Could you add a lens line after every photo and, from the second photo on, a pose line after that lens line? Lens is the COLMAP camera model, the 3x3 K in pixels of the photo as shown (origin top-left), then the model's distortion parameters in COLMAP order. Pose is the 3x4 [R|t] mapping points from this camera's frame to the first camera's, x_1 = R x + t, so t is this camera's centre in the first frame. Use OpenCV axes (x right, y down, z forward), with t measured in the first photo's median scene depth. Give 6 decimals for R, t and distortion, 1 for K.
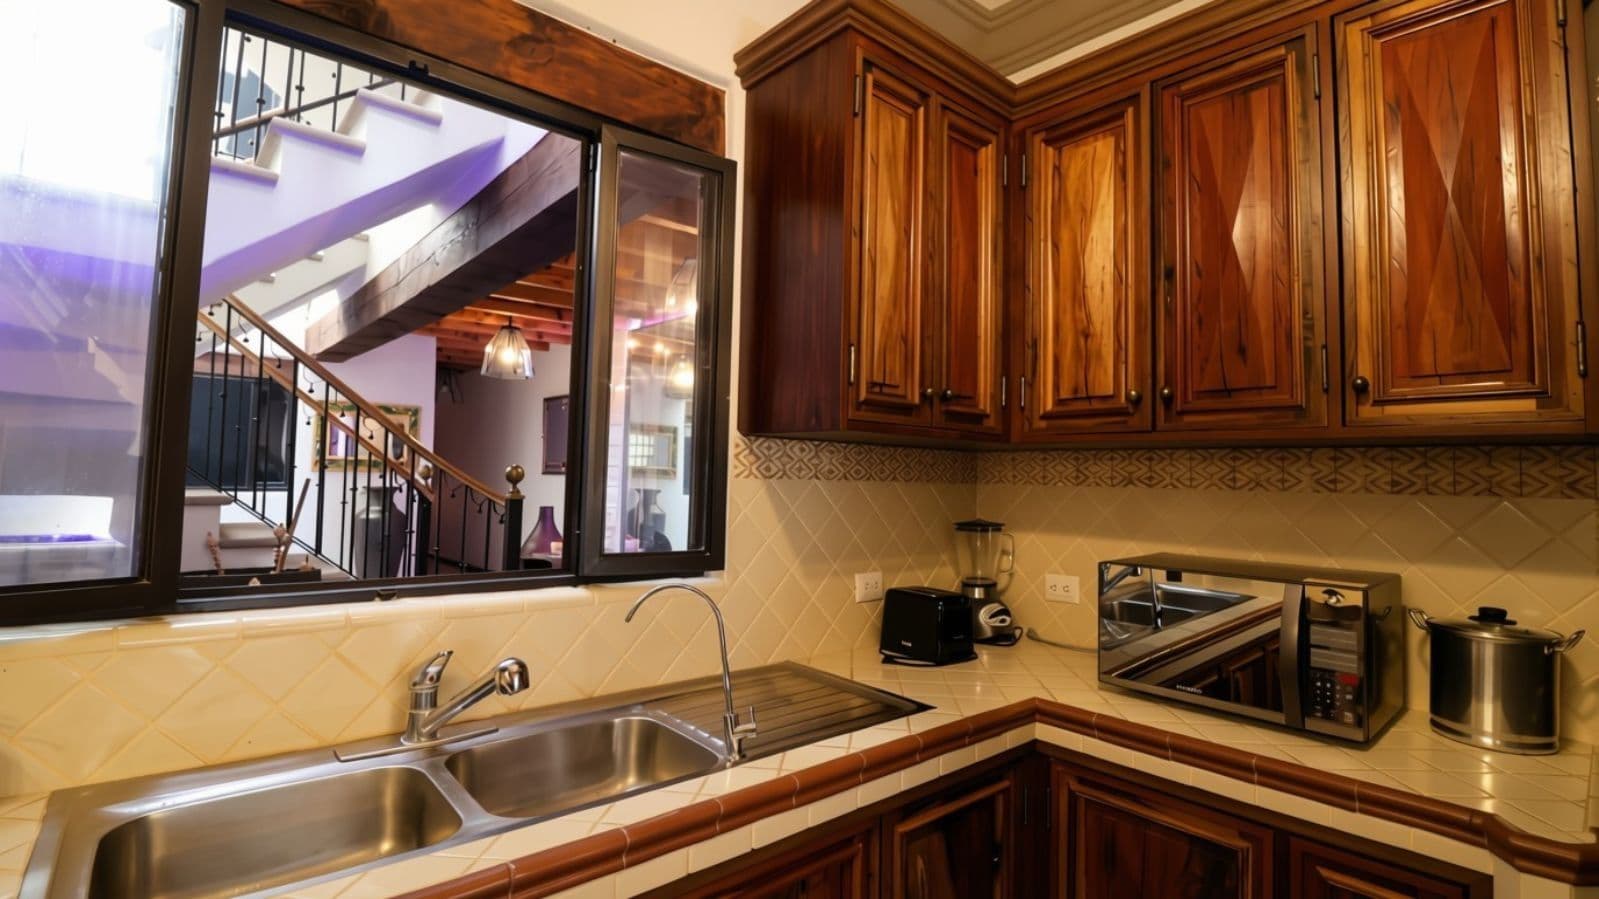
lens RADIAL K [[738.5, 0, 801.9], [0, 738.5, 439.1], [0, 0, 1]] dist [-0.002711, 0.000174]
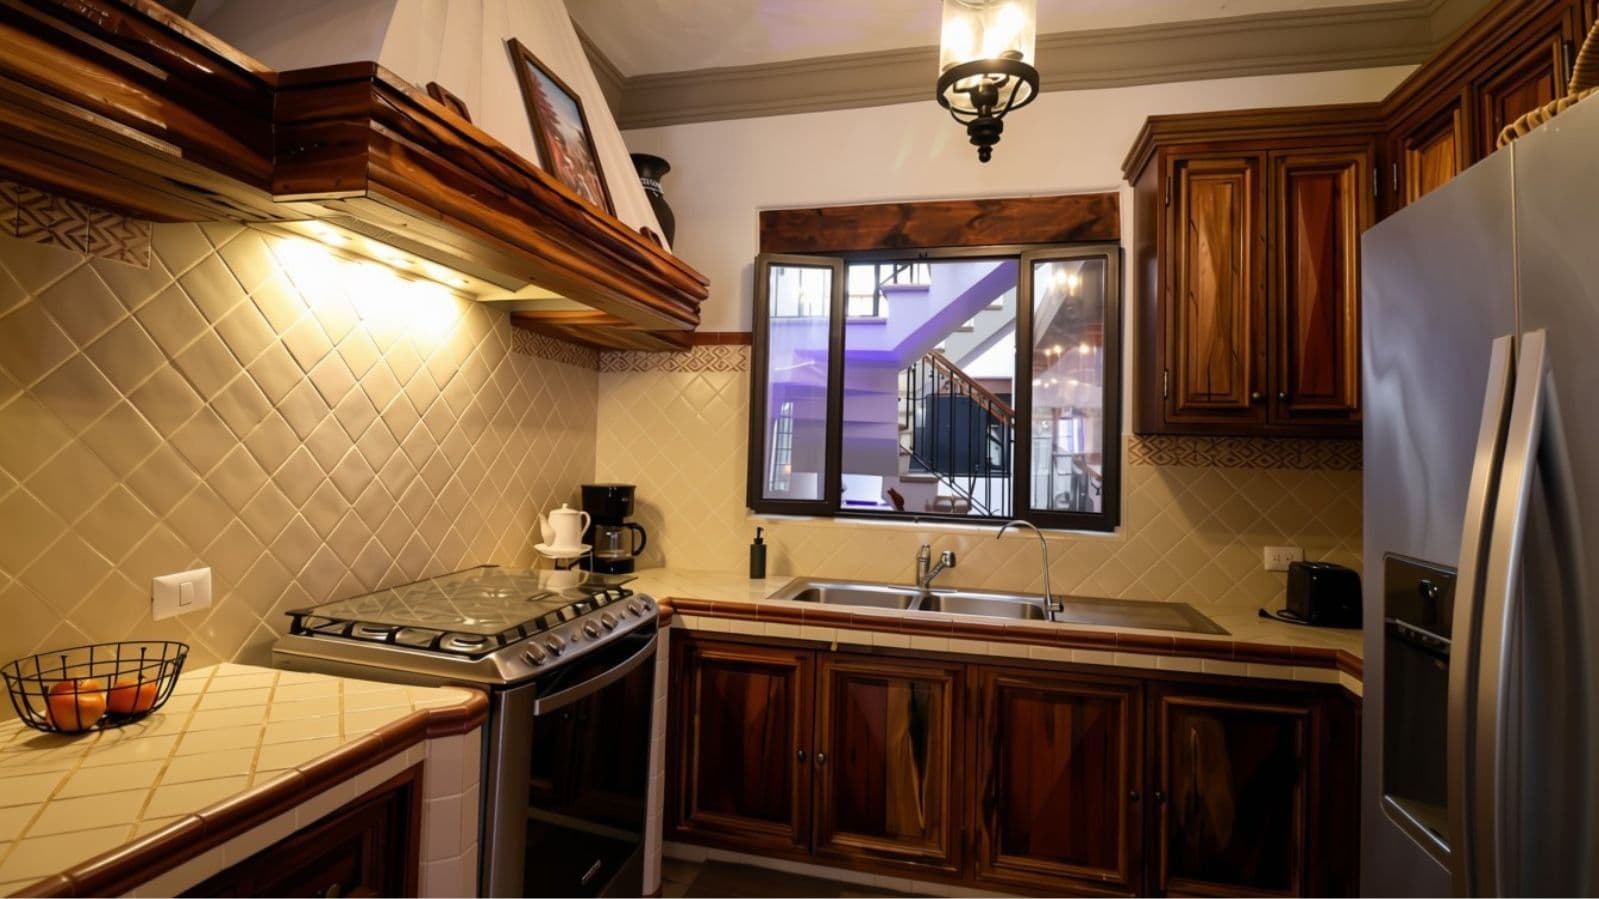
lens RADIAL K [[738.5, 0, 796.1], [0, 738.5, 440.9], [0, 0, 1]] dist [-0.002711, 0.000174]
pose [[0.585149, -0.021346, -0.810645, 0.686339], [0.030090, 0.999537, -0.004600, -0.005532], [0.810368, -0.021700, 0.585520, -0.351850]]
